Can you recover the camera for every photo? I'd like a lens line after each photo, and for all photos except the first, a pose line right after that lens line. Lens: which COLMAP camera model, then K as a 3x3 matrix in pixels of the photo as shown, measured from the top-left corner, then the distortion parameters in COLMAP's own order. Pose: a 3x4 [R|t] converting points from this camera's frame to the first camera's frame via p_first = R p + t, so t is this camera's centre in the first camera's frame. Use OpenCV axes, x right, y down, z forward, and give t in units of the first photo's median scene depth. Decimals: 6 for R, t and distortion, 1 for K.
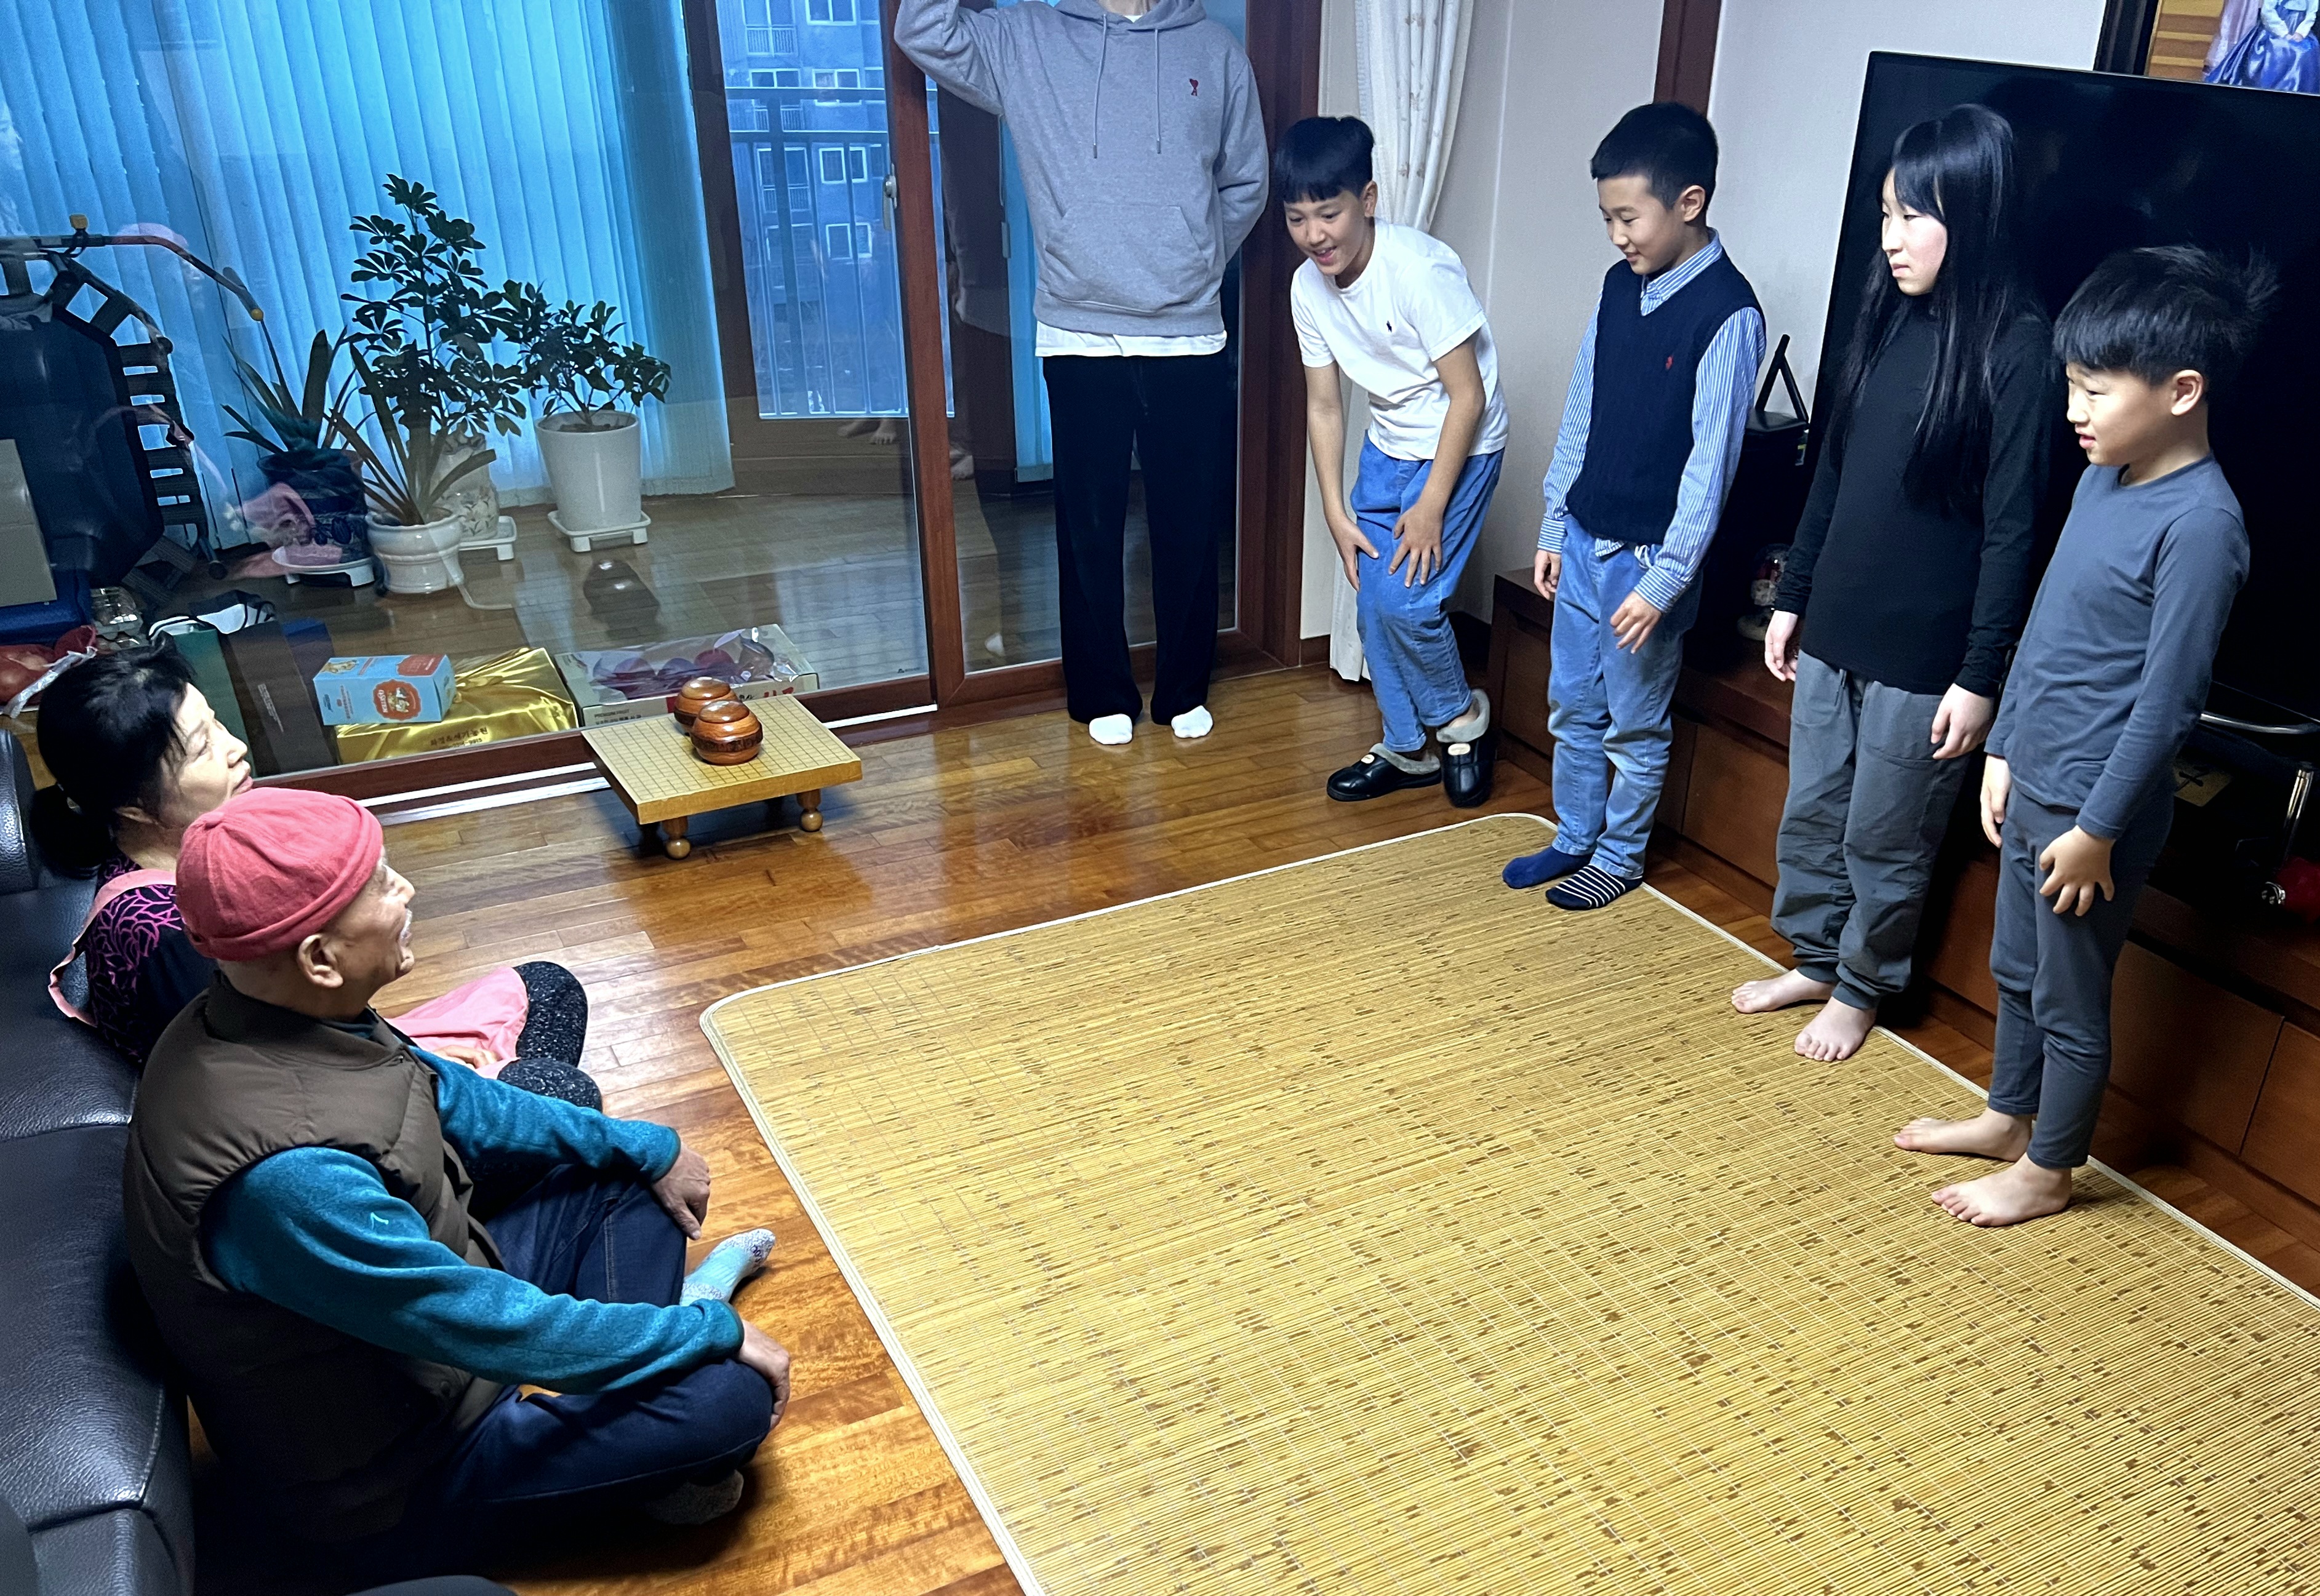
lens RADIAL K [[1863.3, 0, 1227.8], [0, 1863.3, 914.4], [0, 0, 1]] dist [0.093763, -0.097861]
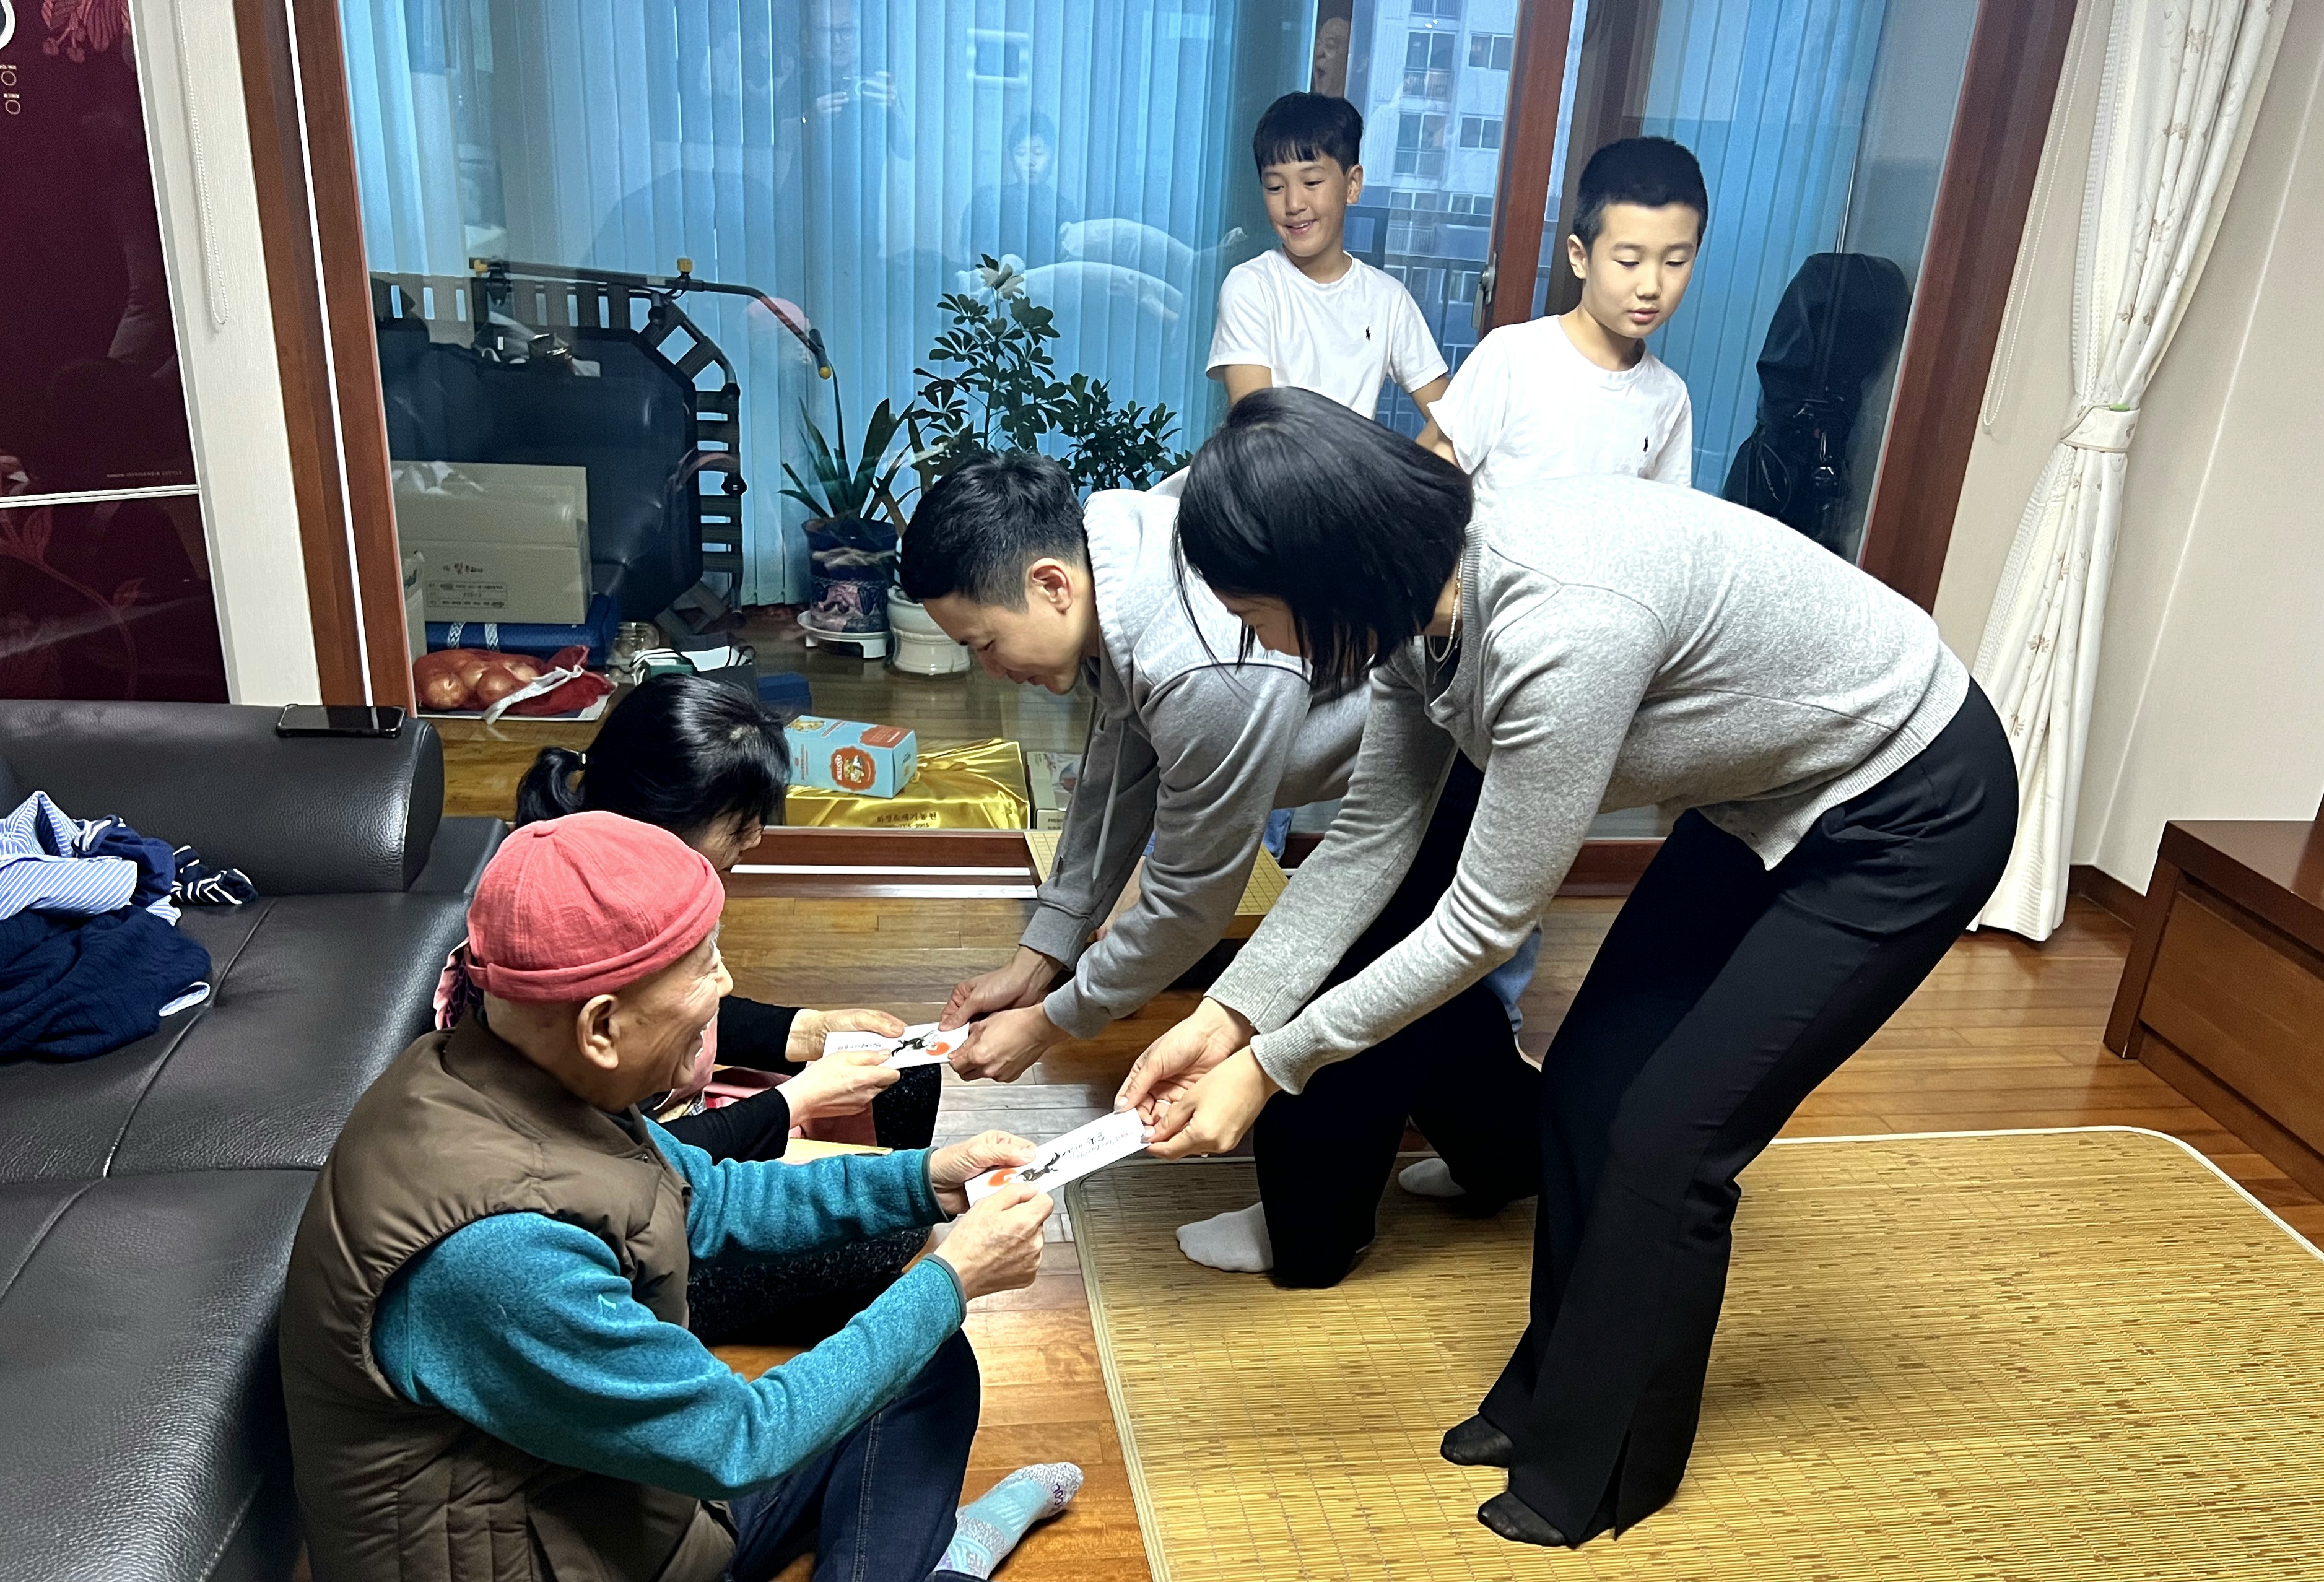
lens RADIAL K [[1891.4, 0, 1192.0], [0, 1891.4, 955.9], [0, 0, 1]] dist [0.033473, -0.036646]
pose [[0.947167, 0.177406, -0.267210, -0.019364], [-0.198228, 0.978730, -0.052849, -0.007528], [0.252150, 0.103026, 0.962188, 0.168697]]
